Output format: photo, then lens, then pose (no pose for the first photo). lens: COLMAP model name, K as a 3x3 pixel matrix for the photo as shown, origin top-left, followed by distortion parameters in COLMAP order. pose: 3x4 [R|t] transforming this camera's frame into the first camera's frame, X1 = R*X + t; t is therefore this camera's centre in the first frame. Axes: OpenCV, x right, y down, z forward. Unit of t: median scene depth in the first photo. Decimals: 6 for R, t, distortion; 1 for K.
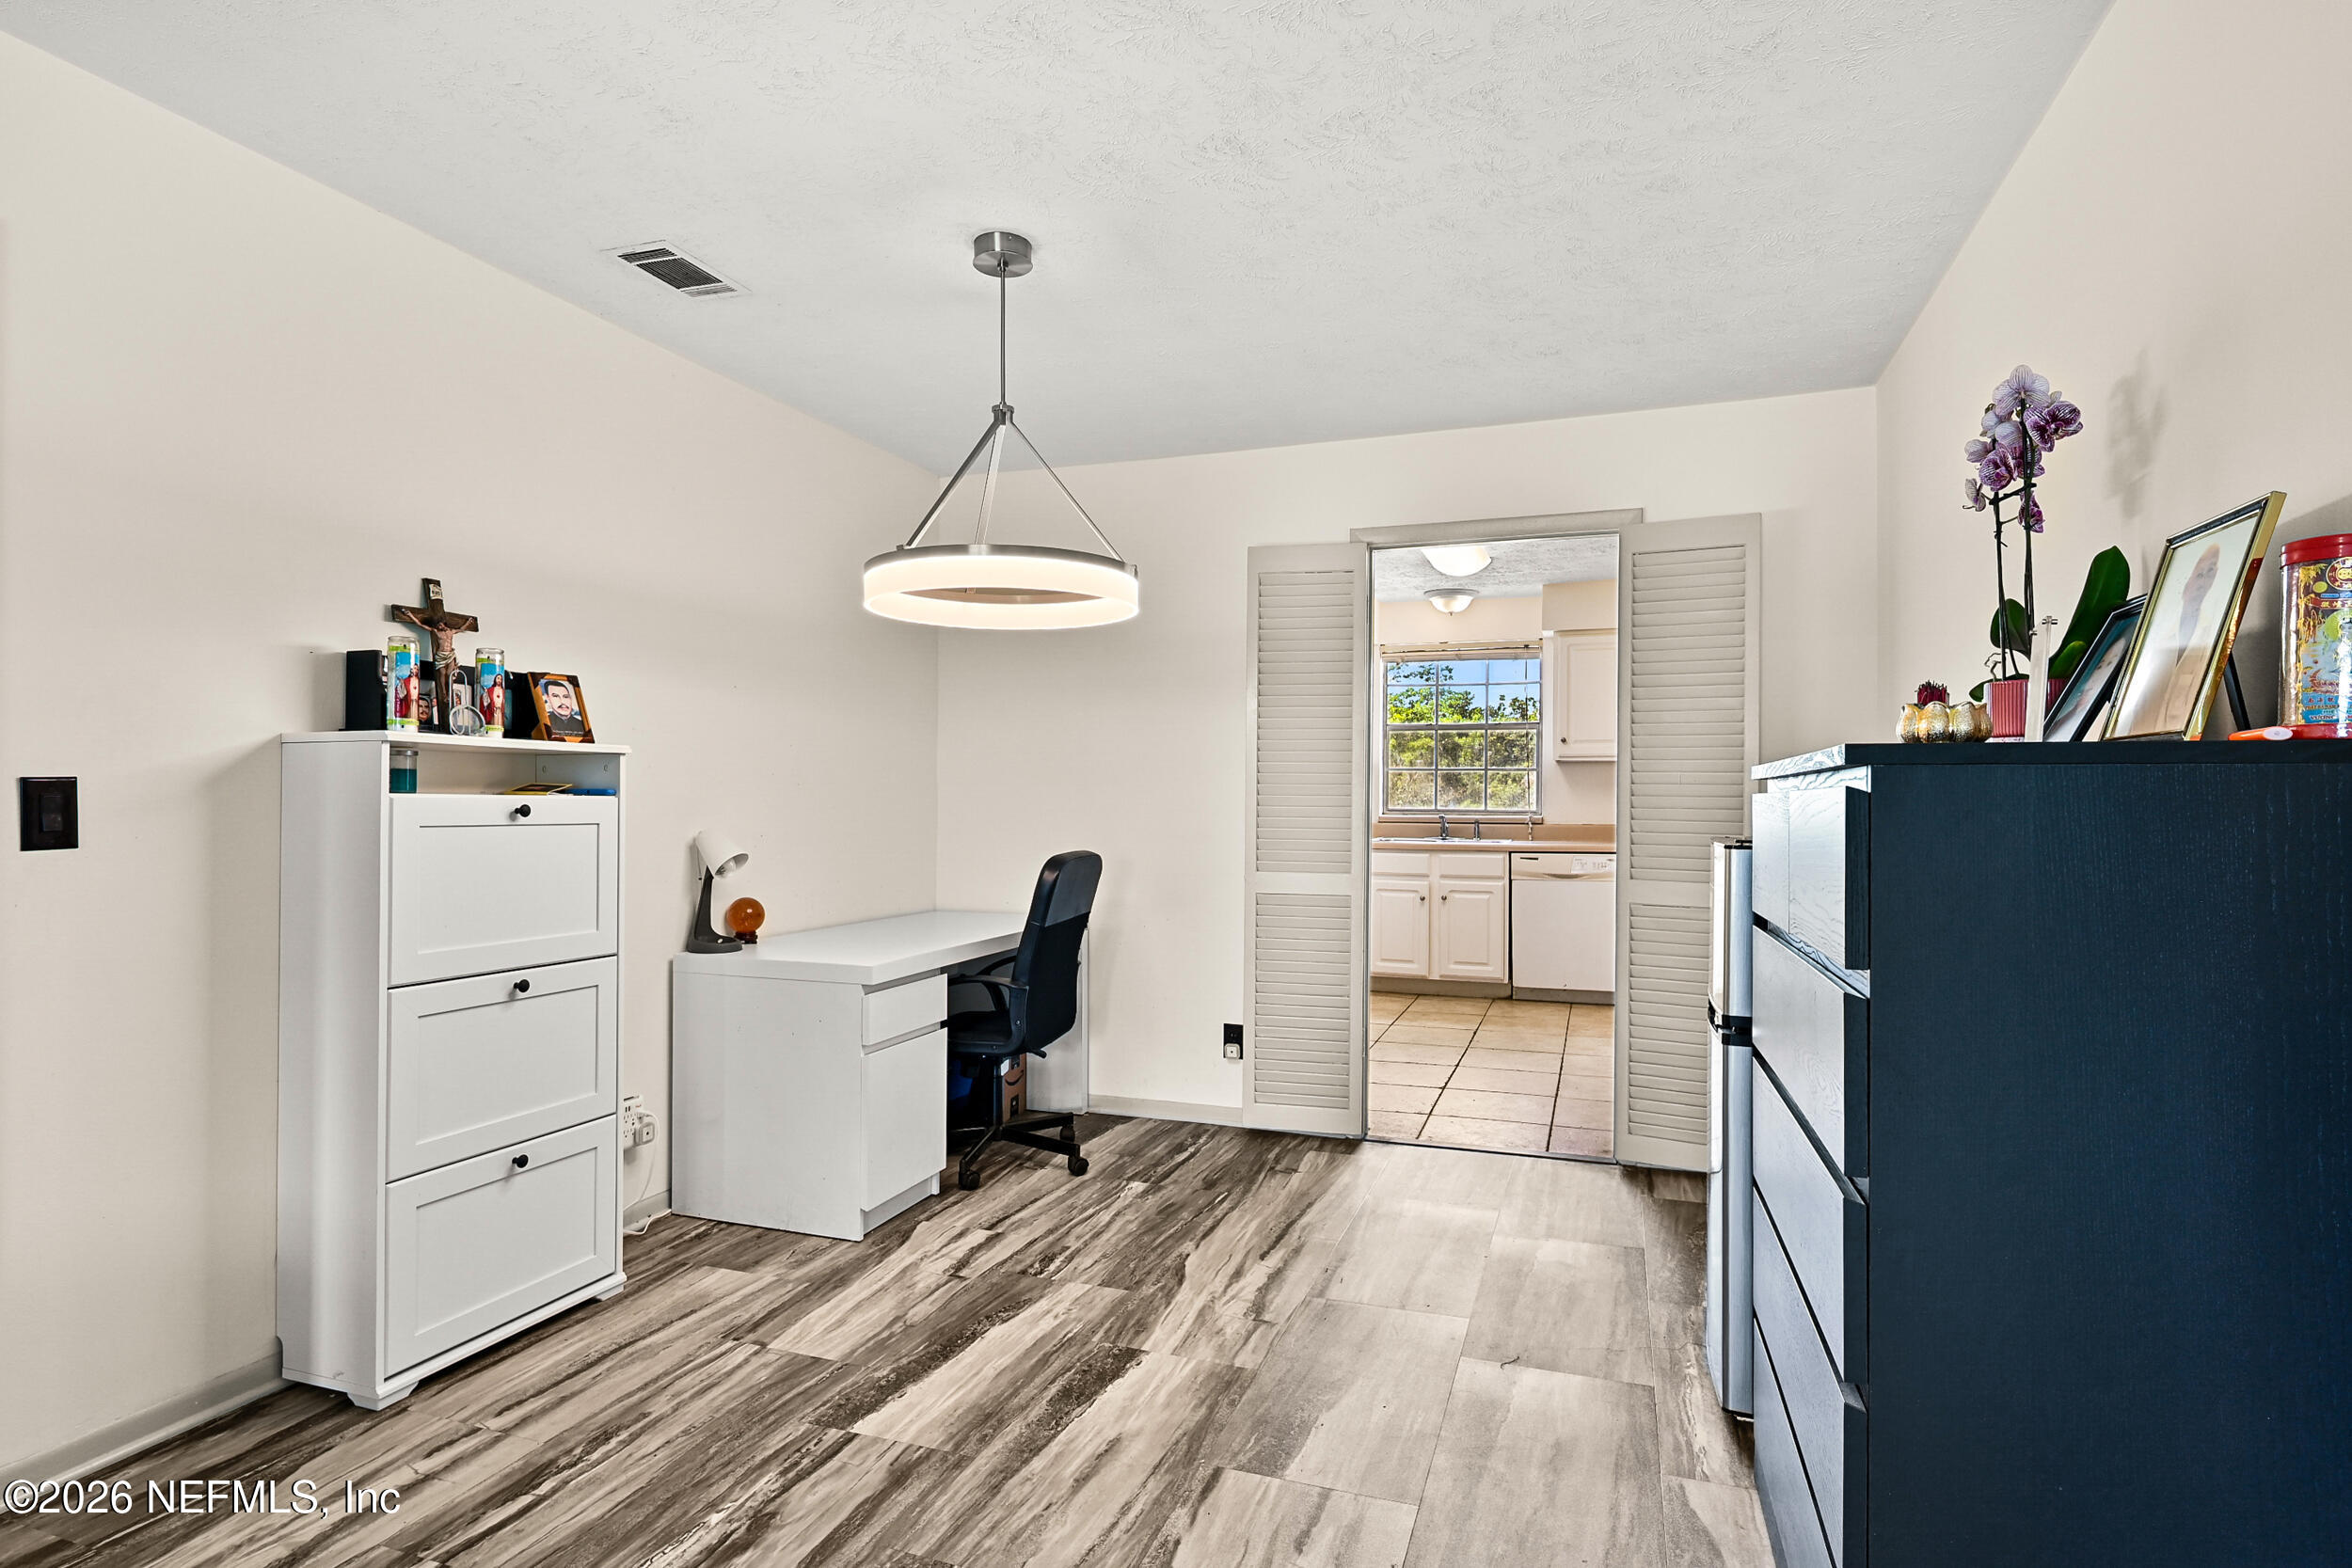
lens RADIAL K [[1216.0, 0, 1183.8], [0, 1216.0, 792.5], [0, 0, 1]] dist [-0.000765, -0.000117]
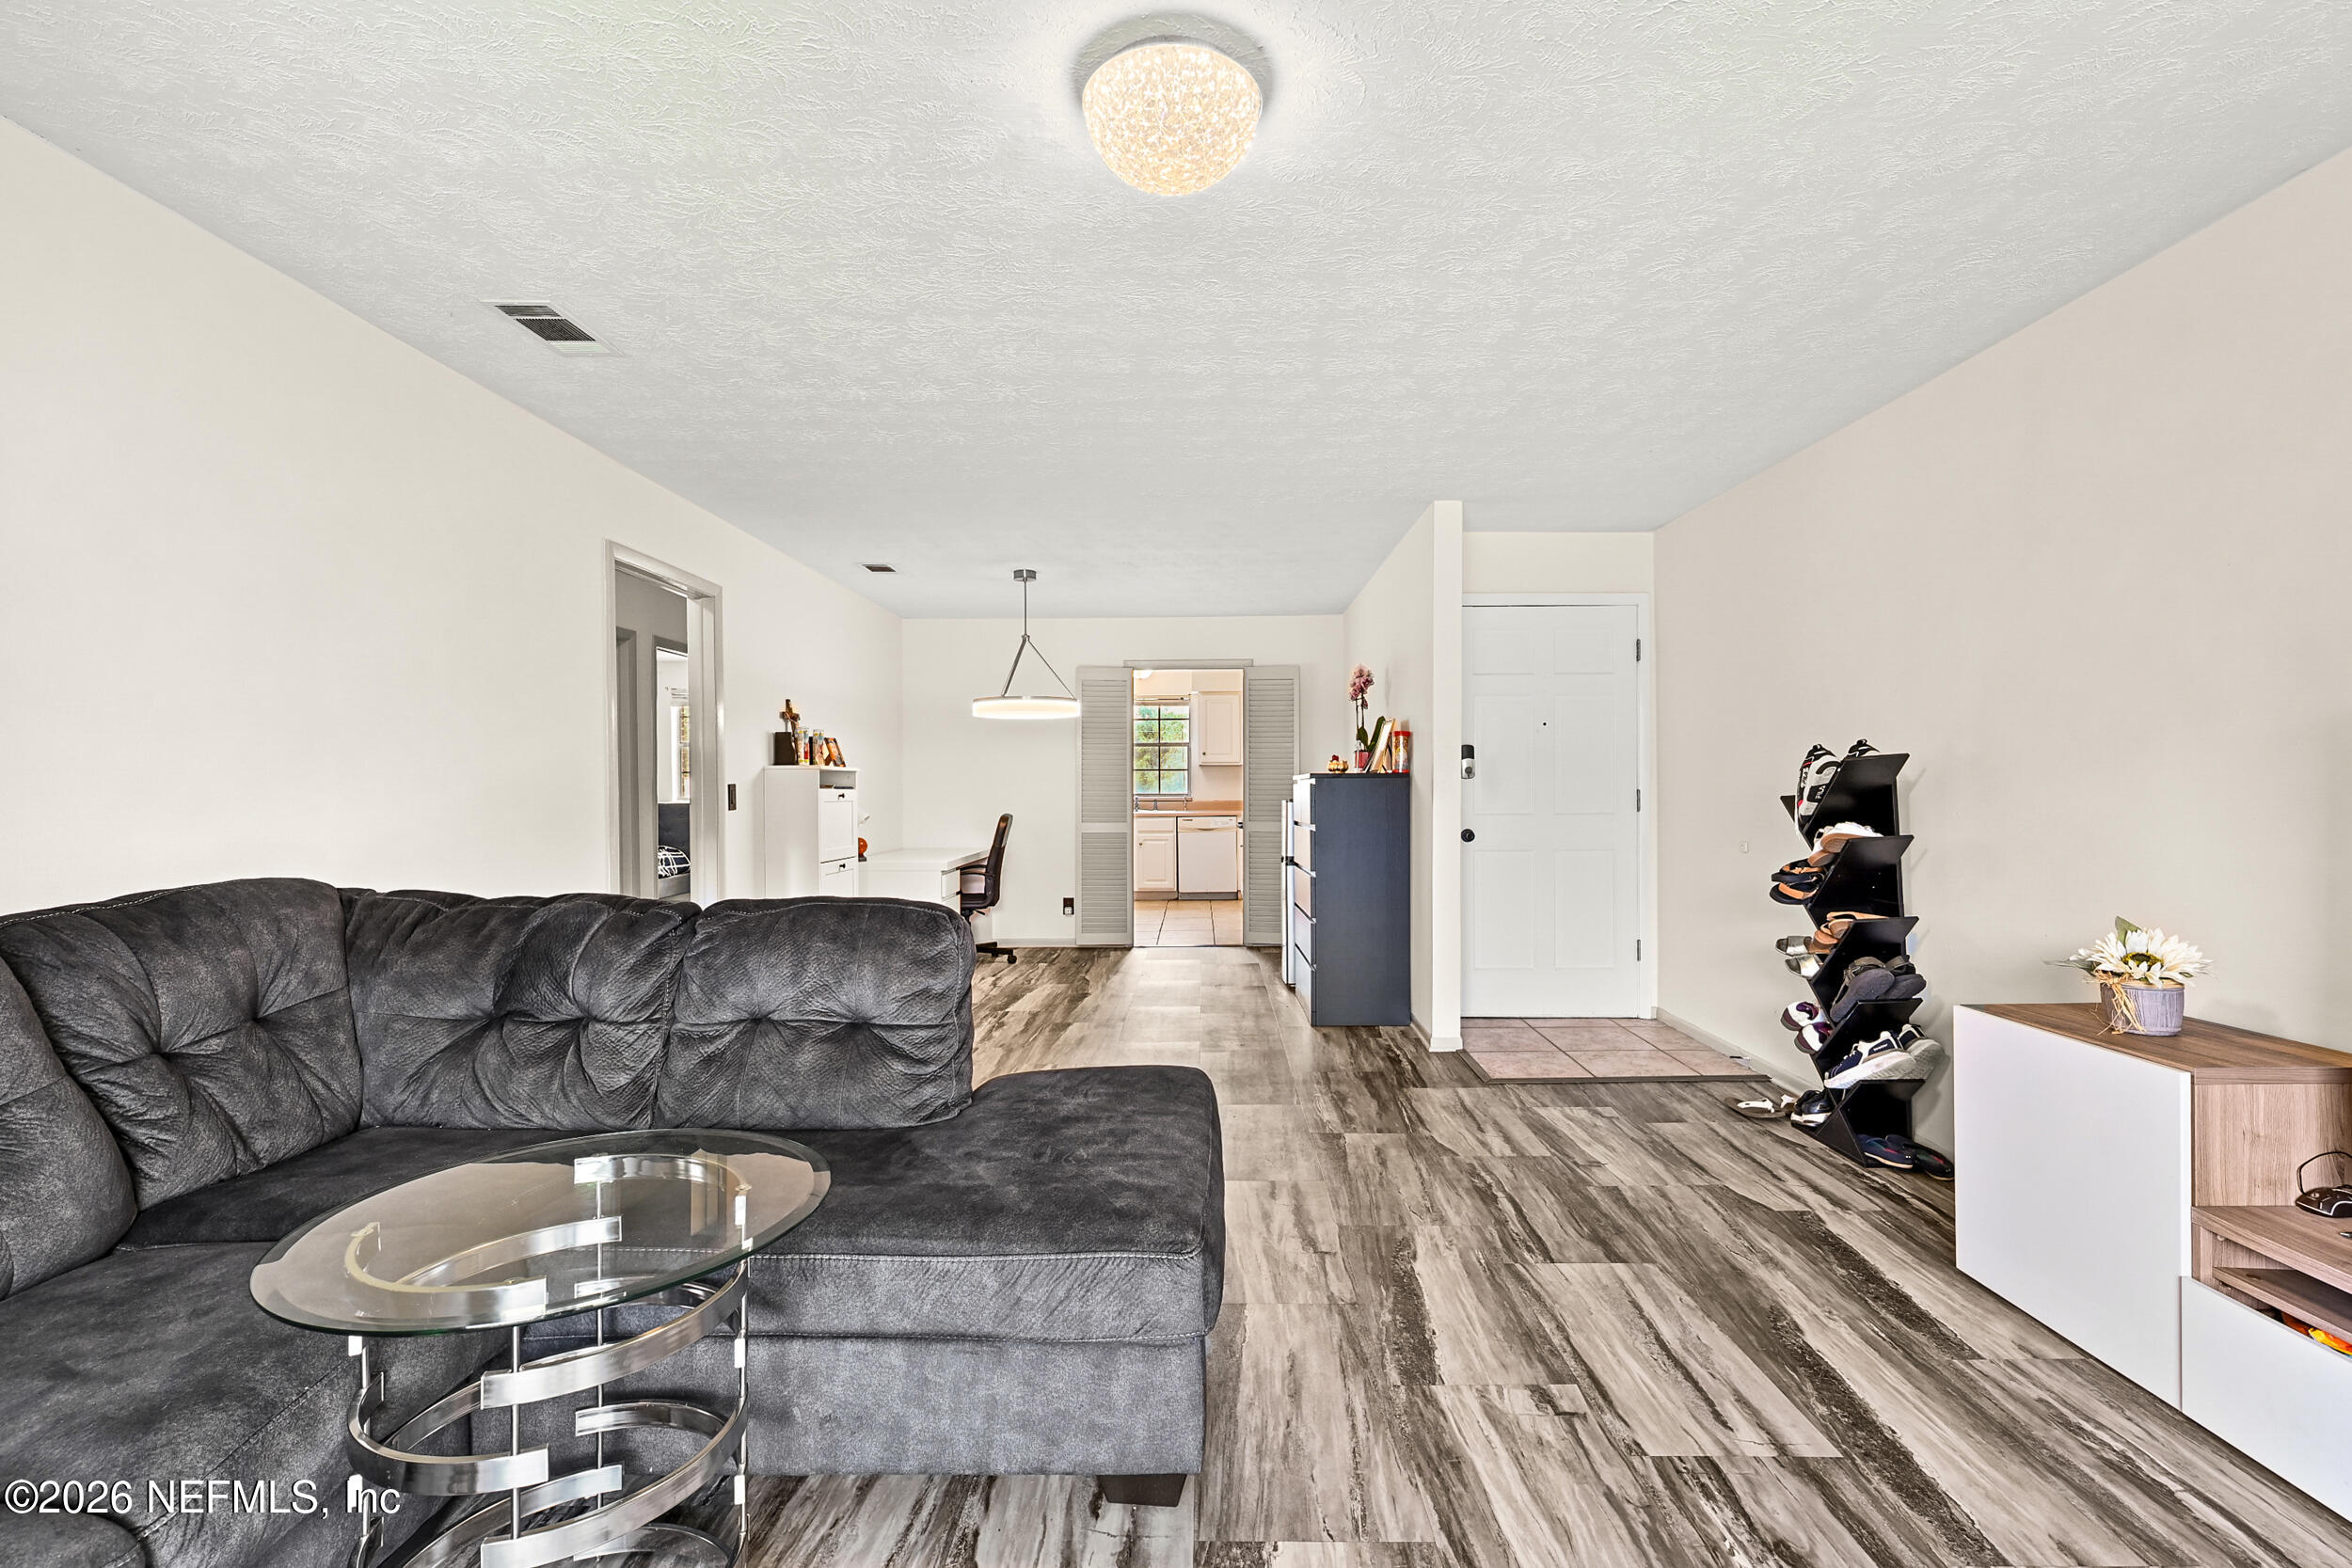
lens RADIAL K [[1061.5, 0, 1180.2], [0, 1061.5, 791.7], [0, 0, 1]] dist [0.000691, -0.000119]
pose [[0.951097, -0.011879, 0.308664, -0.402878], [0.009260, 0.999908, 0.009948, -0.006016], [-0.308754, -0.006603, 0.951119, -0.928626]]
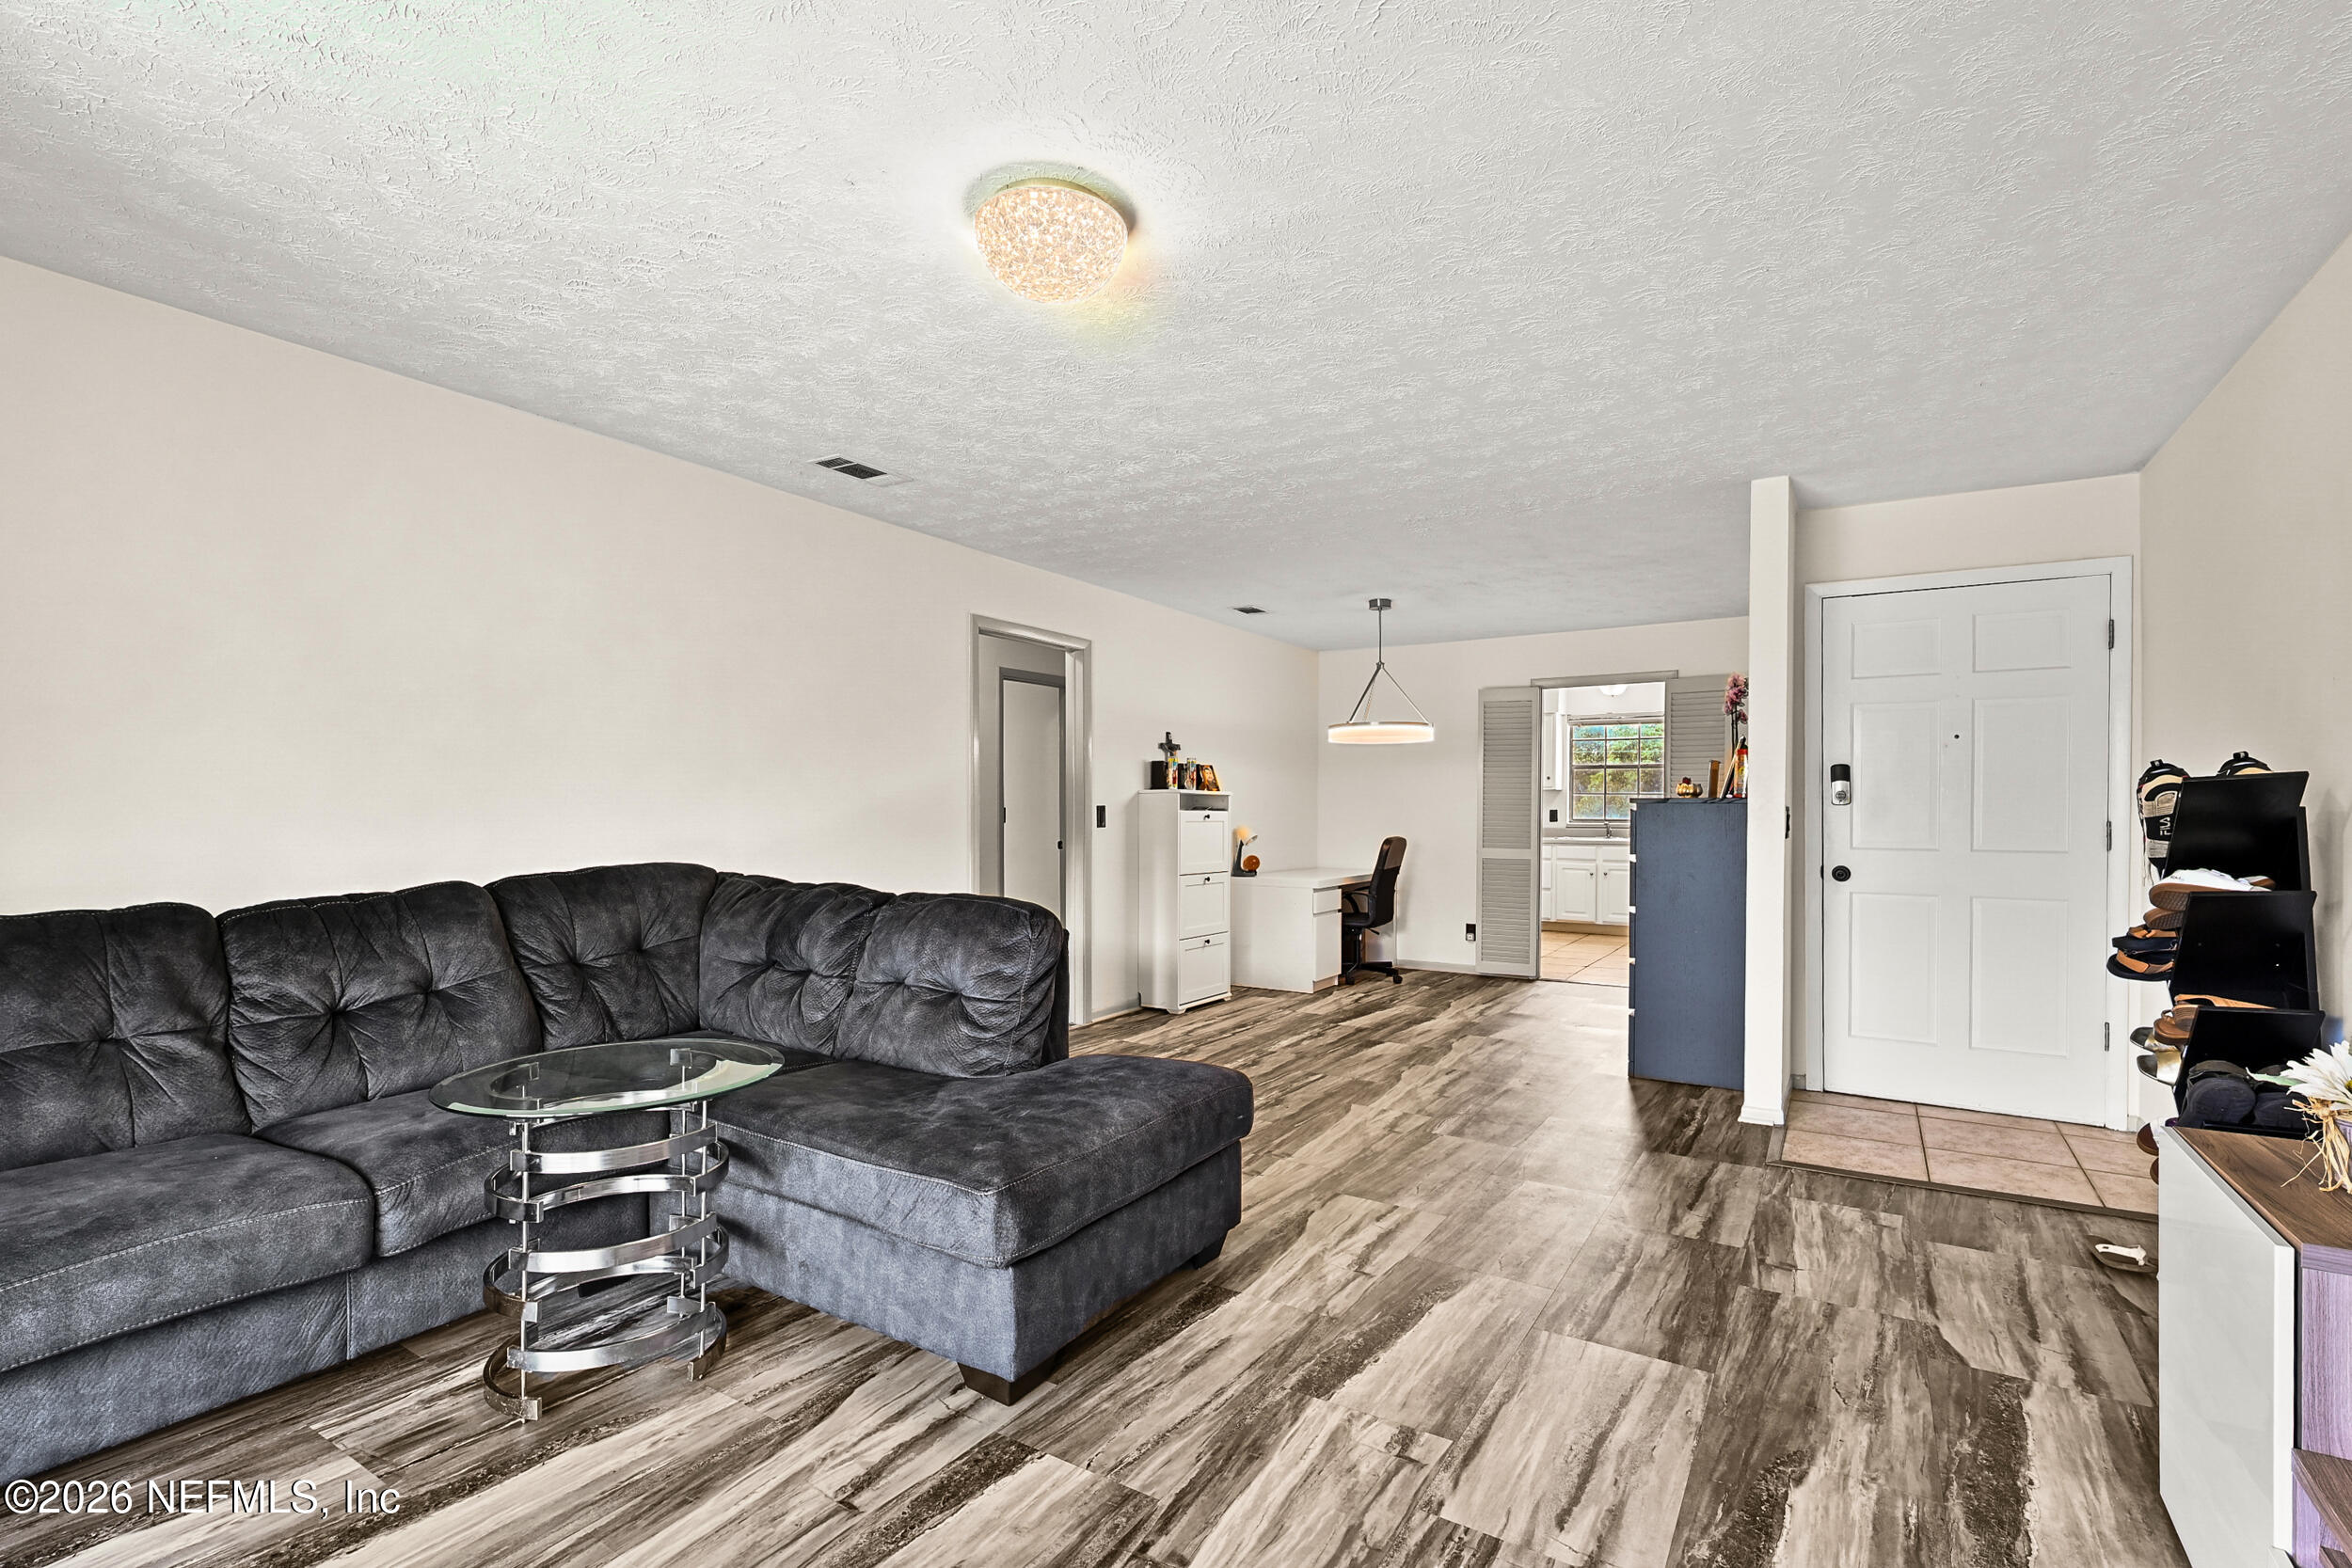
lens RADIAL K [[1062.7, 0, 1173.7], [0, 1062.7, 816.2], [0, 0, 1]] dist [-0.000780, 0.000485]
pose [[0.973287, 0.000527, -0.229591, -0.042177], [0.001317, 0.999968, 0.007880, -0.003516], [0.229588, -0.007972, 0.973255, -1.012324]]
